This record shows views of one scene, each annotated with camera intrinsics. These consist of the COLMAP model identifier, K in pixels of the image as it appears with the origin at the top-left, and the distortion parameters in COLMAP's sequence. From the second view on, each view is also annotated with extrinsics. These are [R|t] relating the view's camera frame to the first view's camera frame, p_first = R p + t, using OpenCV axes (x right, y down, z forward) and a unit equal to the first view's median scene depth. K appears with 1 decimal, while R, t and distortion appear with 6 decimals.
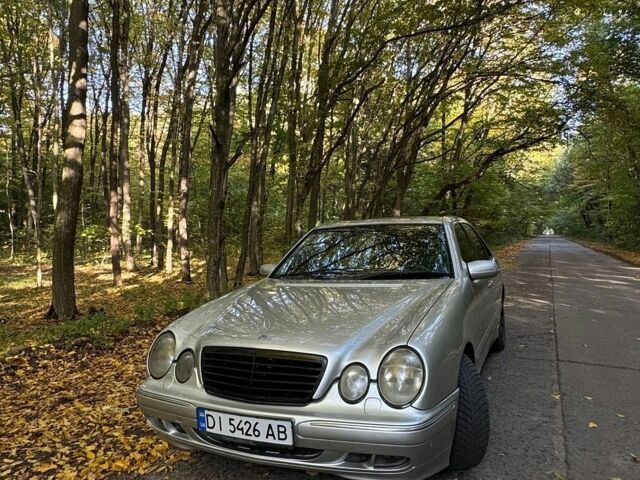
lens RADIAL K [[486.8, 0, 320.0], [0, 486.8, 240.0], [0, 0, 1]] dist [-0.001015, -0.001659]
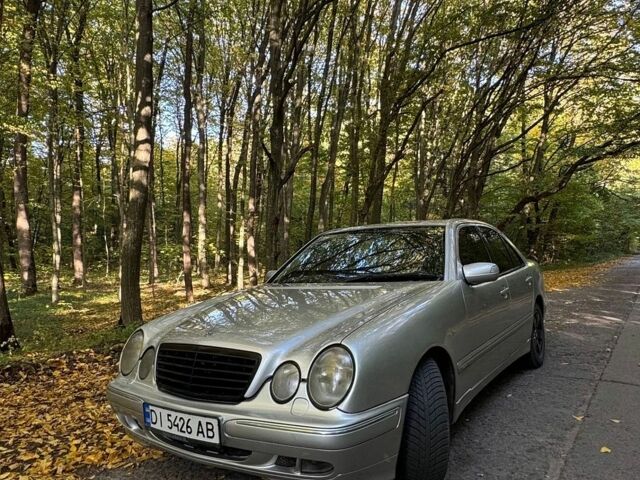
lens RADIAL K [[486.8, 0, 320.0], [0, 486.8, 240.0], [0, 0, 1]] dist [-0.001015, -0.001659]
pose [[0.984324, -0.014855, -0.175744, 0.219392], [0.007415, 0.999051, -0.042916, 0.040249], [0.176214, 0.040940, 0.983500, 0.043549]]
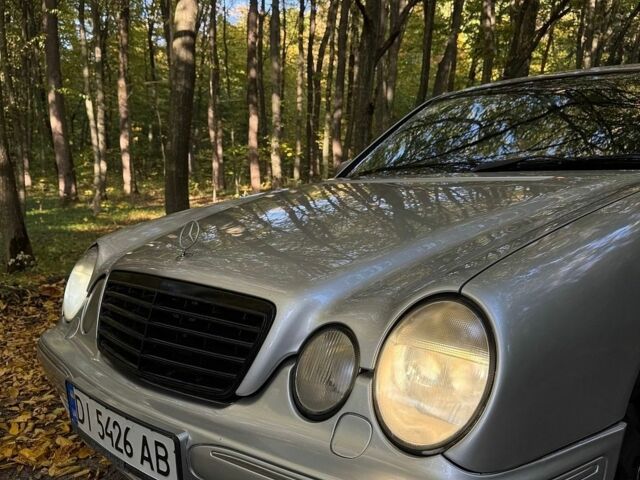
lens RADIAL K [[603.7, 0, 308.9], [0, 603.7, 238.7], [0, 0, 1]] dist [0.083702, -0.123648]
pose [[0.930453, 0.048211, -0.363226, 0.169950], [-0.011739, 0.994719, 0.101958, 0.092095], [0.366223, -0.090603, 0.926106, 0.376553]]
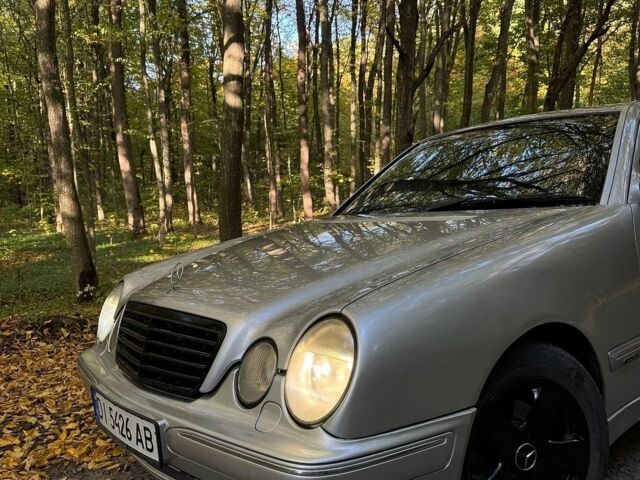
lens RADIAL K [[612.3, 0, 310.5], [0, 612.3, 231.7], [0, 0, 1]] dist [0.052176, -0.018697]
pose [[0.886570, -0.002035, -0.462591, 0.326514], [0.028769, 0.998297, 0.050745, 0.067127], [0.461700, -0.058297, 0.885118, 0.286134]]
